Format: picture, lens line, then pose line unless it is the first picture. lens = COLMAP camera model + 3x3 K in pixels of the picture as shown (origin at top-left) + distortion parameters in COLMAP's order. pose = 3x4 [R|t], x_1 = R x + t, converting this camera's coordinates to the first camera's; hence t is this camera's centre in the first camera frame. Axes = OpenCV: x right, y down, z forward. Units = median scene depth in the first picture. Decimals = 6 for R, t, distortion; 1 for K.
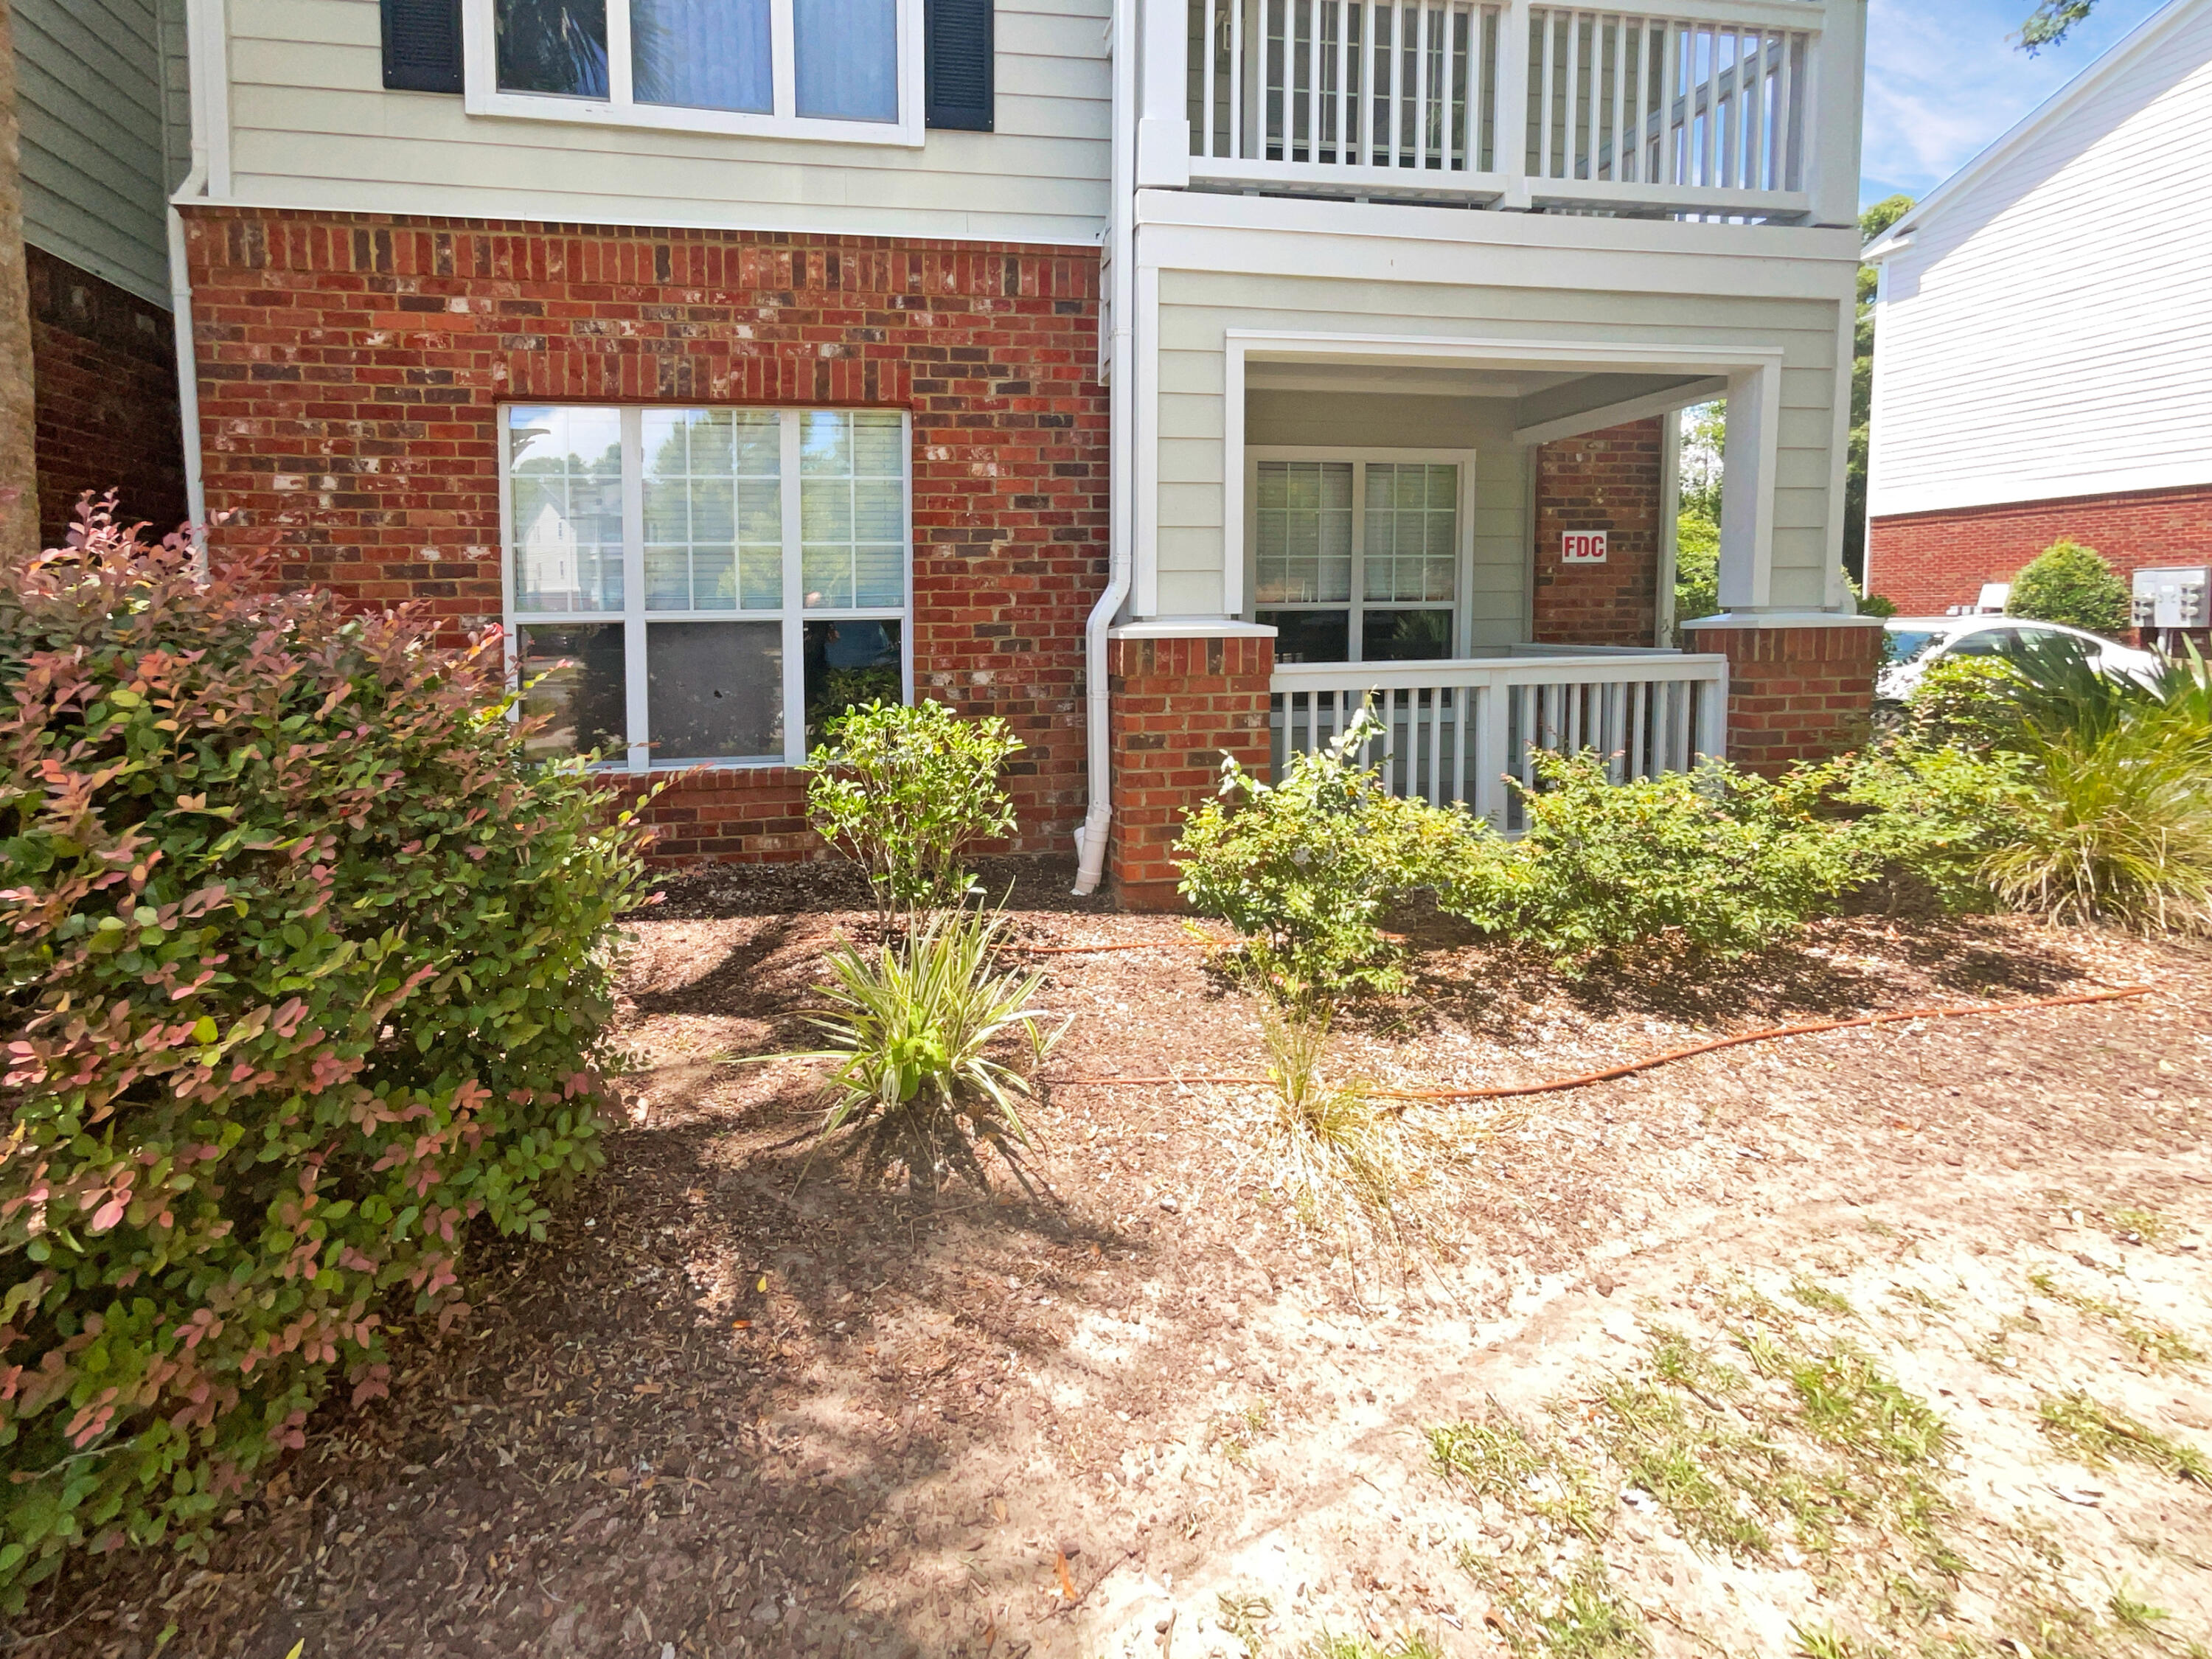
lens RADIAL K [[1073.1, 0, 923.5], [0, 1073.1, 683.0], [0, 0, 1]] dist [0.014807, -0.000636]
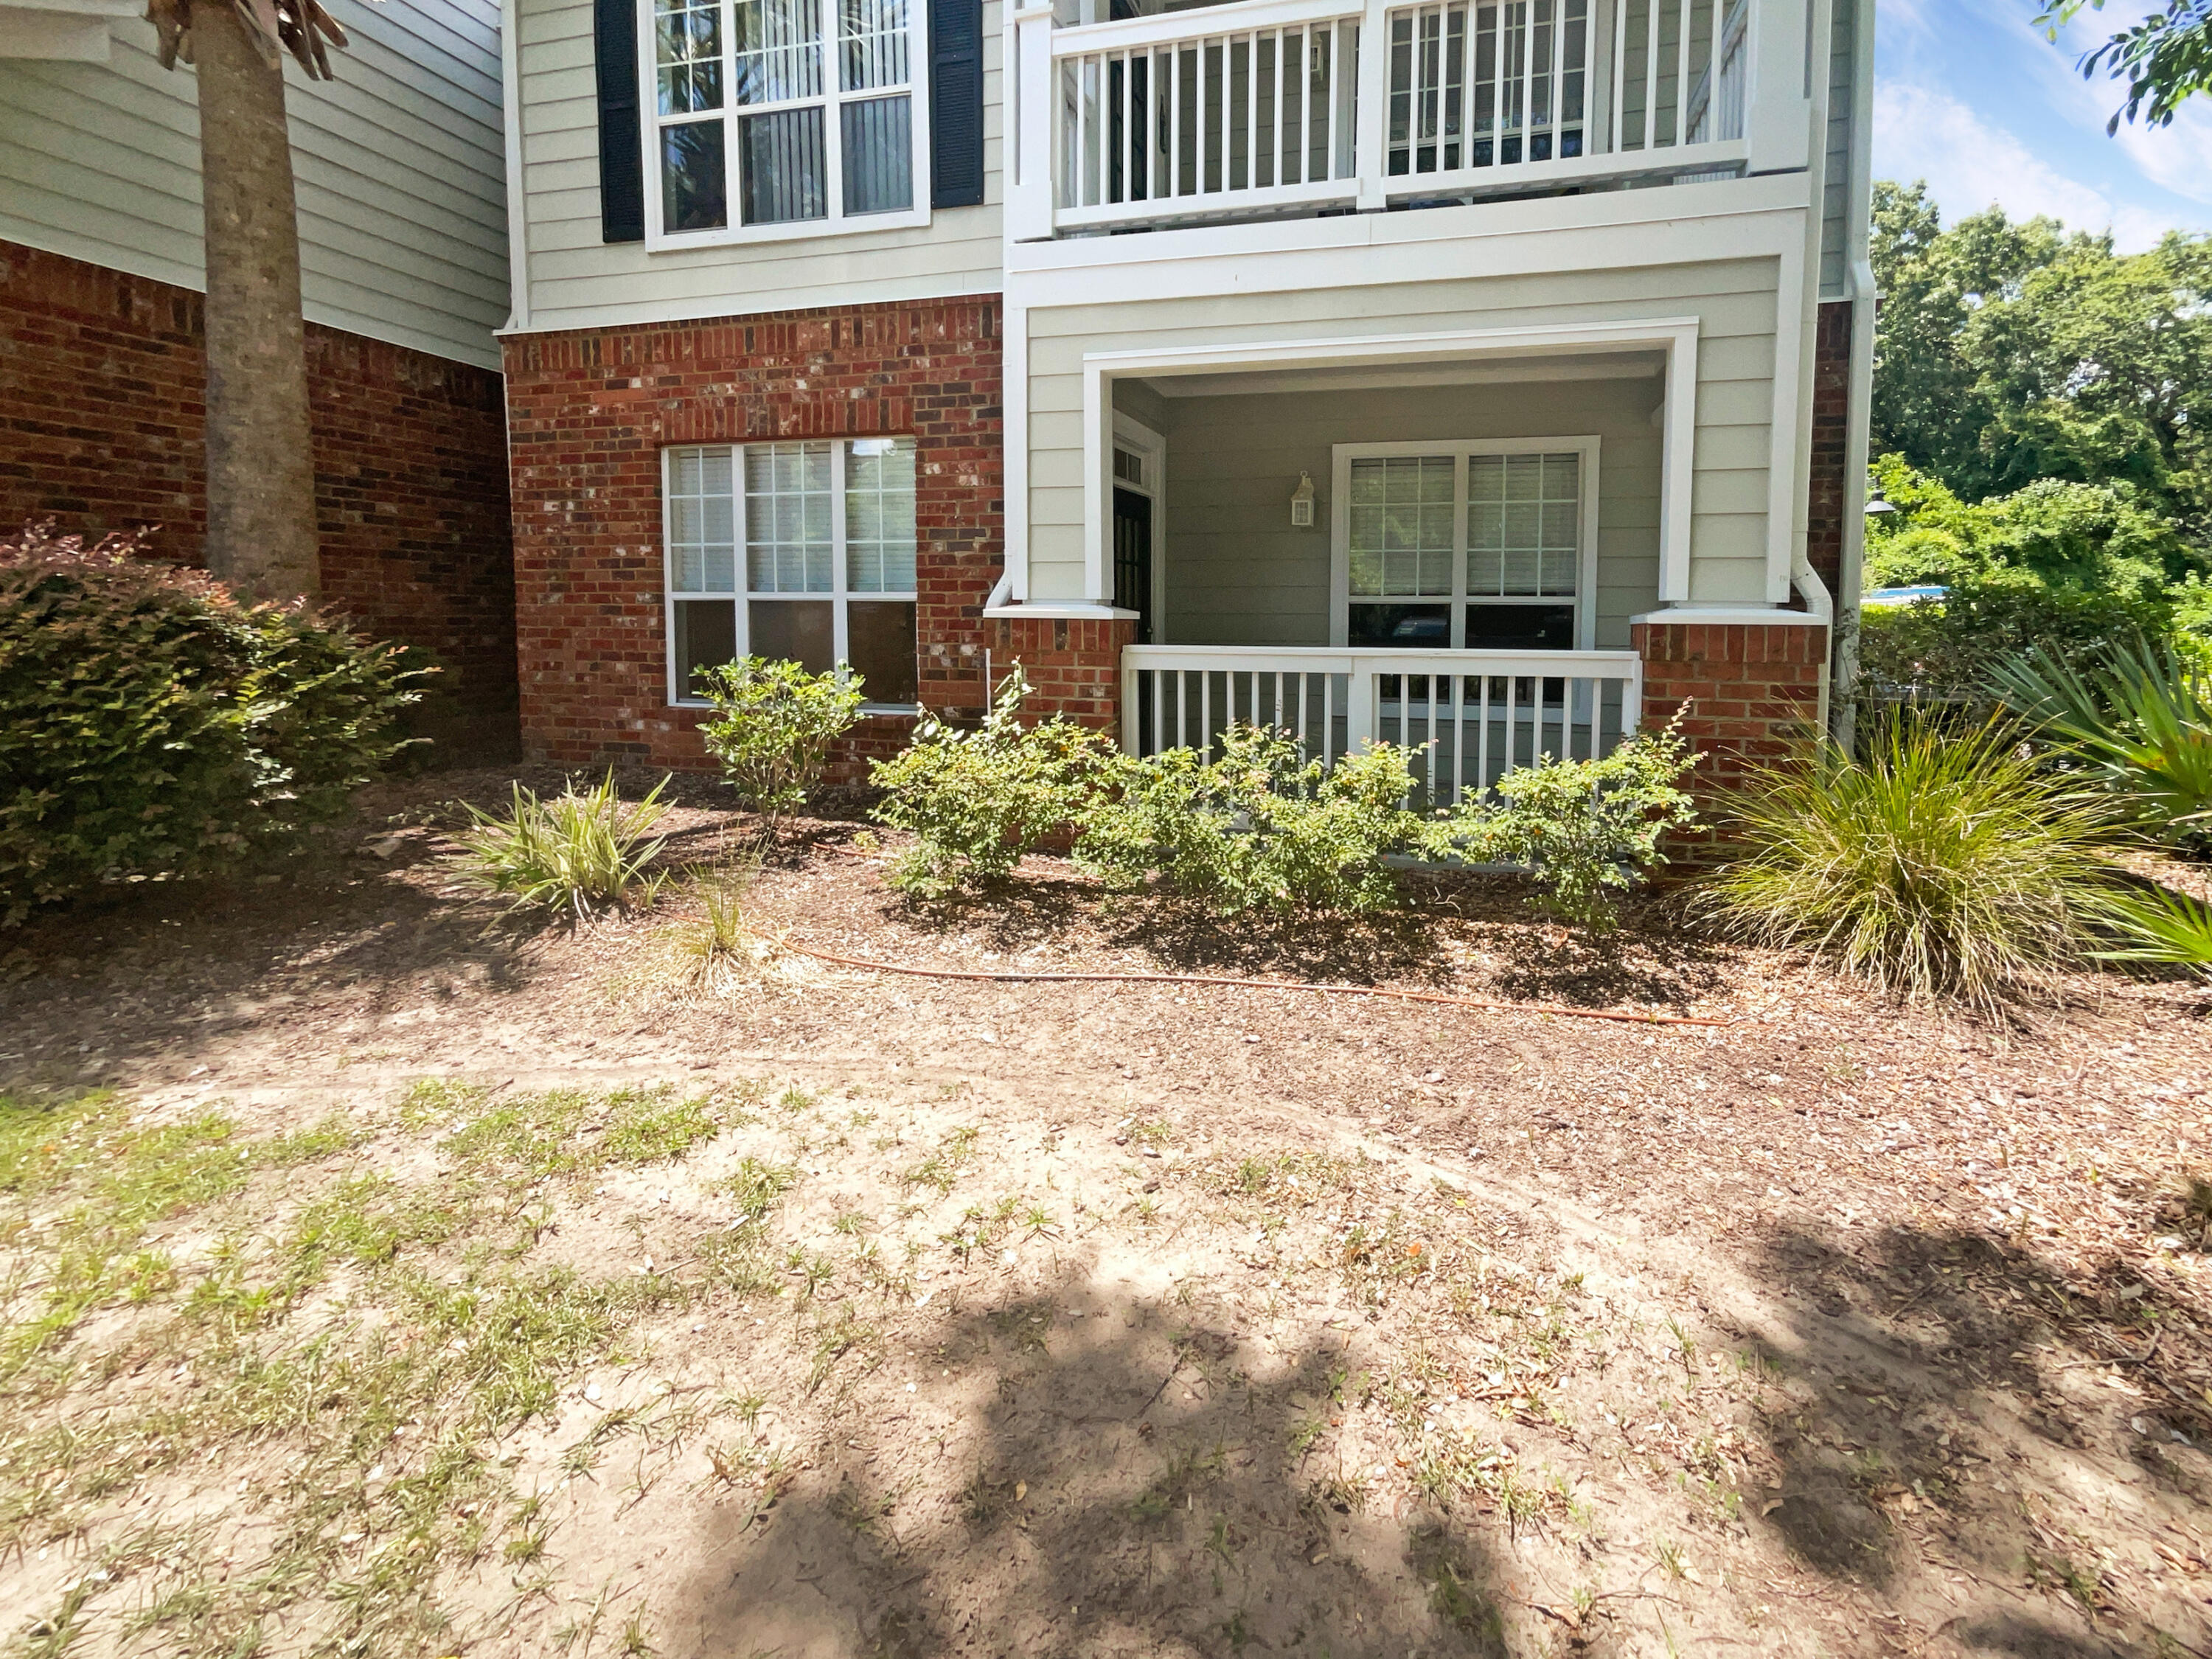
lens RADIAL K [[1018.8, 0, 1113.3], [0, 1018.8, 693.1], [0, 0, 1]] dist [-0.006575, 0.016071]
pose [[0.901794, 0.053704, -0.428817, 0.751975], [-0.046688, 0.998548, 0.026871, 0.006100], [0.429637, -0.004211, 0.902992, 0.016567]]
